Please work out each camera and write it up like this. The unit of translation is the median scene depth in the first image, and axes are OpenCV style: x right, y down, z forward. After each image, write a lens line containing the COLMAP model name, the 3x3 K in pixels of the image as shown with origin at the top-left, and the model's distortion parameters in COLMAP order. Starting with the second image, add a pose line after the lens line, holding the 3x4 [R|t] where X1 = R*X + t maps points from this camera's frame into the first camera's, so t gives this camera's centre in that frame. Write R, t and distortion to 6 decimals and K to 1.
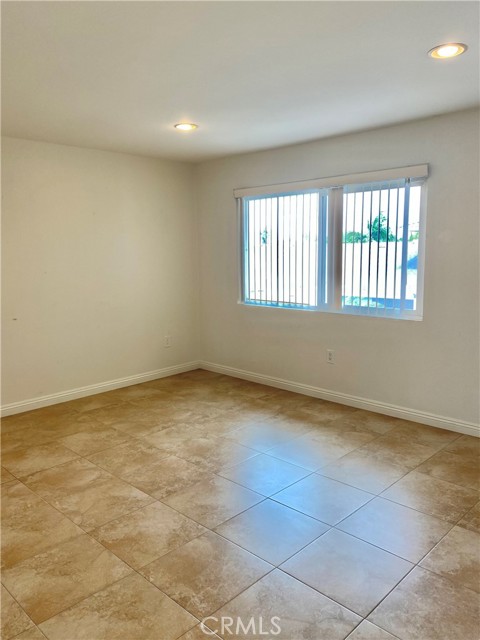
lens RADIAL K [[487.2, 0, 240.6], [0, 487.2, 321.3], [0, 0, 1]] dist [0.020669, -0.021155]
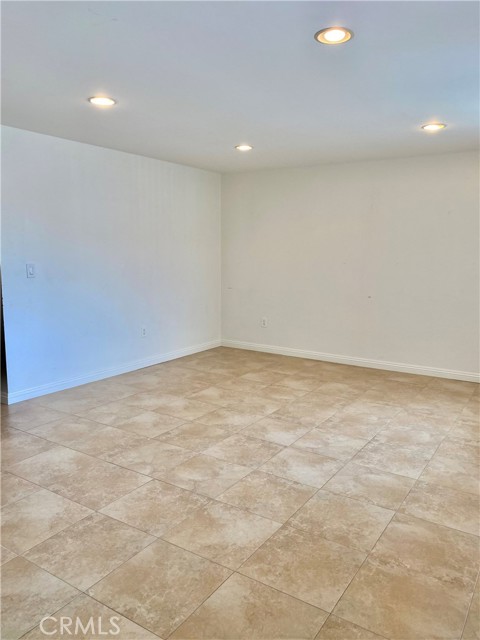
lens RADIAL K [[487.2, 0, 249.8], [0, 487.2, 315.4], [0, 0, 1]] dist [0.020669, -0.021155]
pose [[0.220066, 0.155965, -0.962936, 0.929729], [-0.165256, 0.978828, 0.120772, -0.073551], [0.961385, 0.132553, 0.241181, 0.456137]]
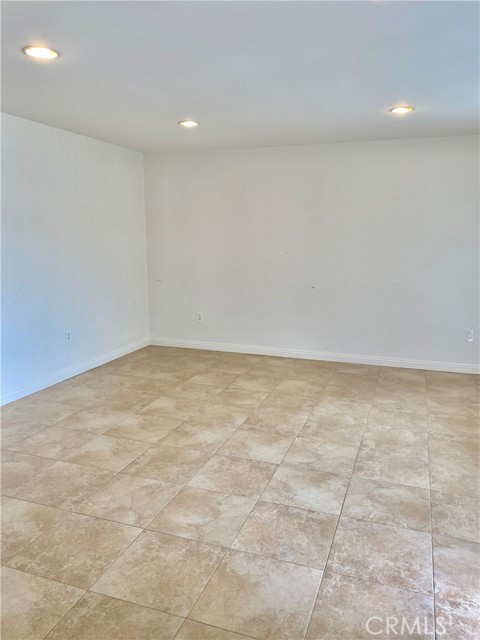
lens RADIAL K [[487.2, 0, 249.8], [0, 487.2, 316.2], [0, 0, 1]] dist [0.020669, -0.021155]
pose [[0.439328, 0.174737, -0.881168, 0.744997], [-0.152280, 0.981190, 0.118648, -0.066156], [0.885326, 0.082059, 0.457673, 0.331776]]
